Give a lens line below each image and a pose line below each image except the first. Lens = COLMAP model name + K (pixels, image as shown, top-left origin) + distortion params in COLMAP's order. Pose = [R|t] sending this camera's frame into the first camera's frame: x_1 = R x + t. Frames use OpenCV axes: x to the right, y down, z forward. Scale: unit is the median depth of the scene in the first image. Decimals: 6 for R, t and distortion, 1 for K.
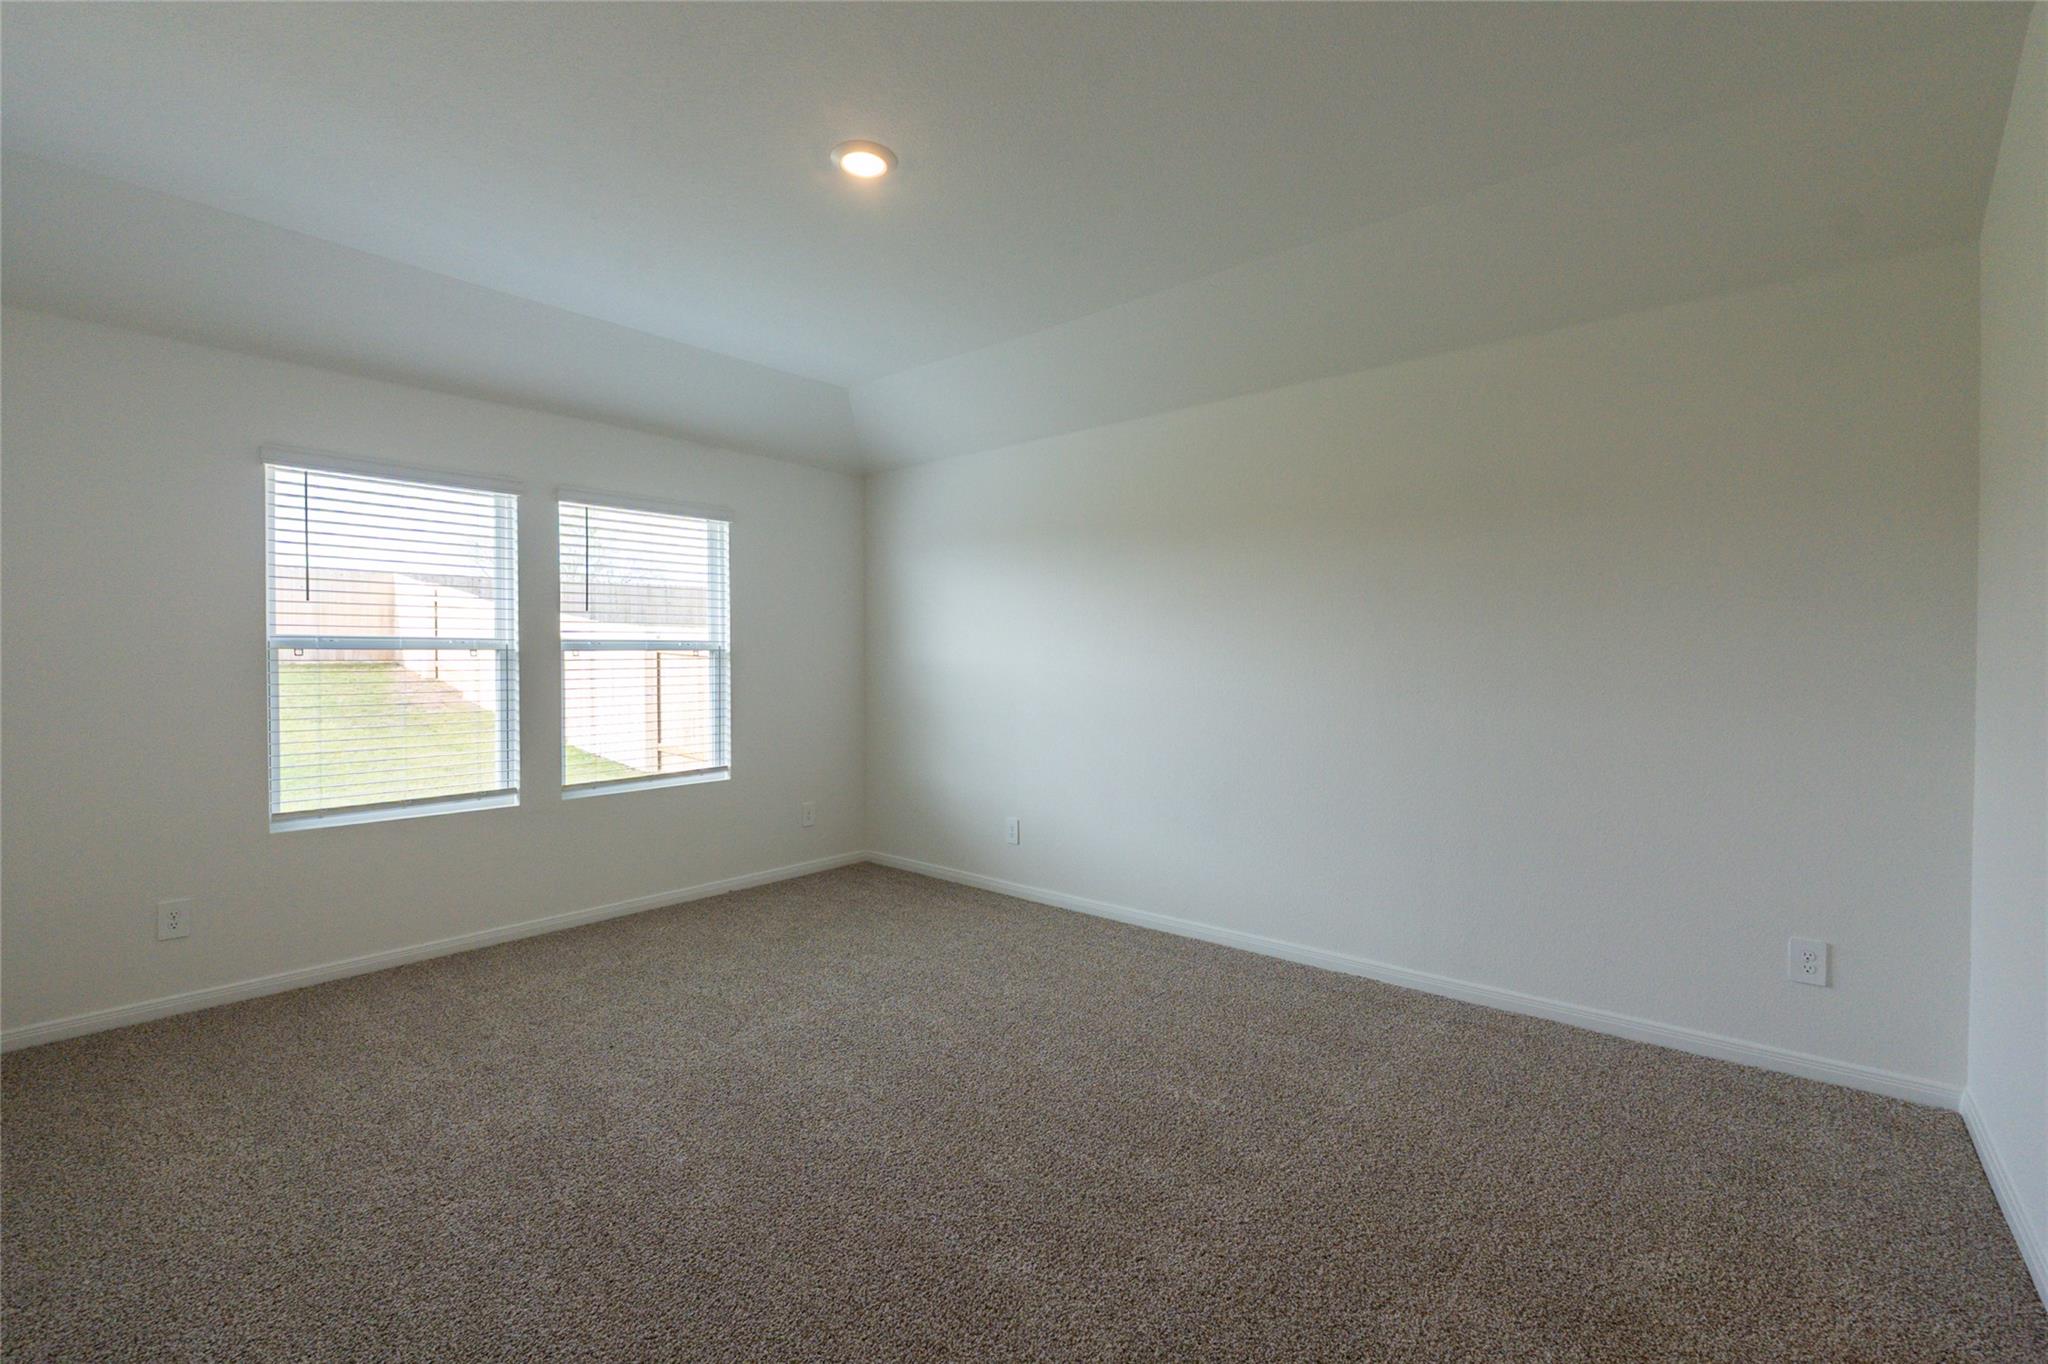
lens RADIAL K [[855.3, 0, 1054.8], [0, 855.3, 675.2], [0, 0, 1]] dist [-0.001168, 0.000062]
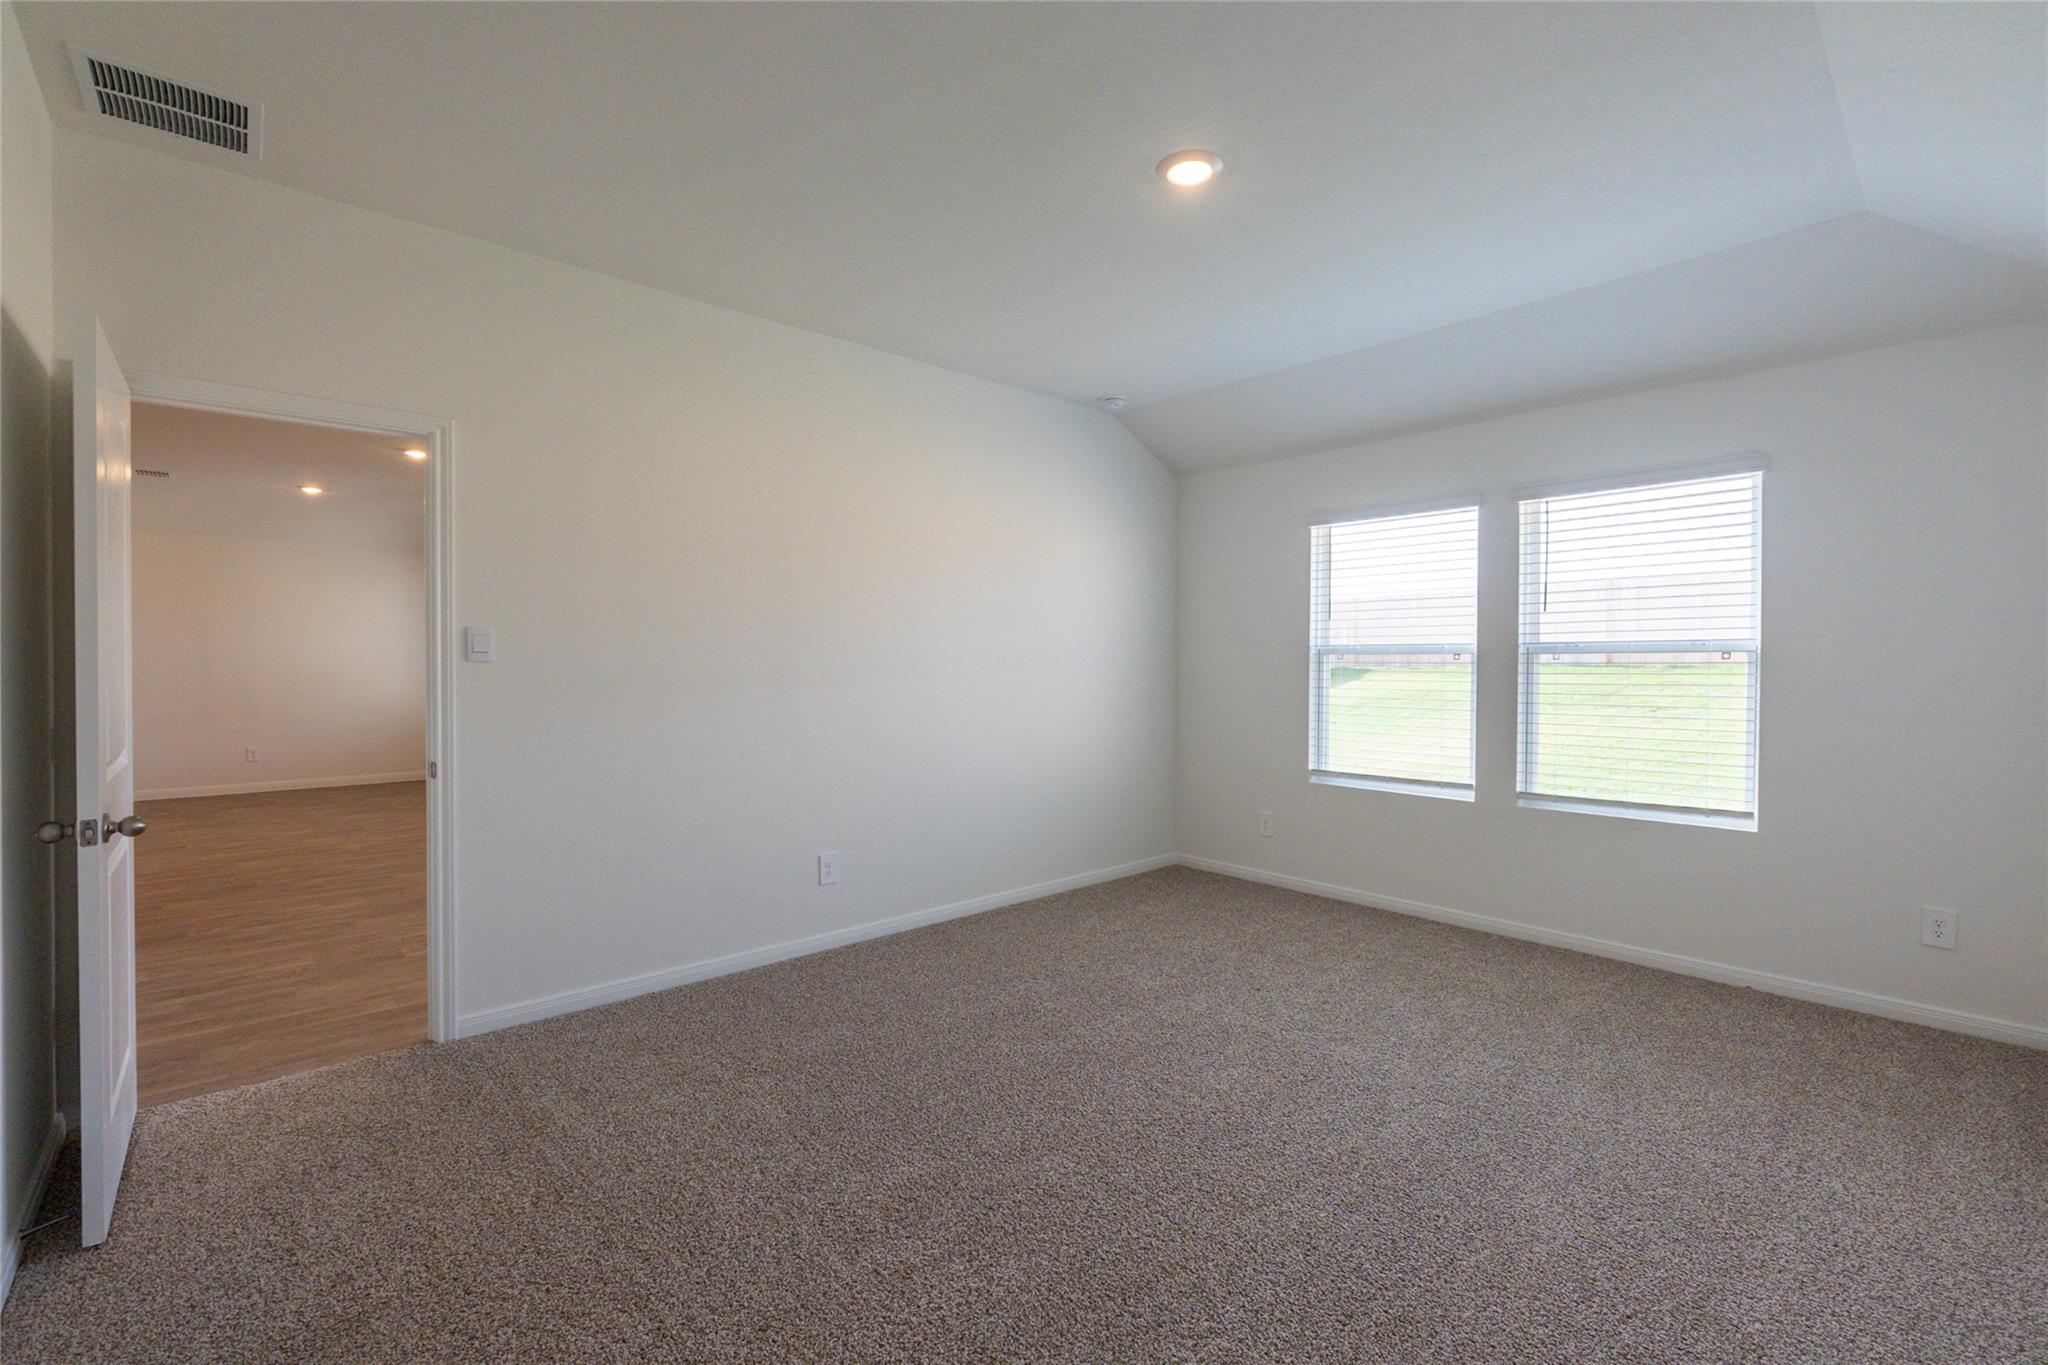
lens RADIAL K [[881.3, 0, 1027.4], [0, 881.3, 668.1], [0, 0, 1]] dist [-0.002827, -0.000467]
pose [[-0.134621, 0.008569, -0.990860, 0.520719], [-0.020462, 0.999725, 0.011426, -0.012925], [0.990686, 0.021813, -0.134409, 0.597718]]
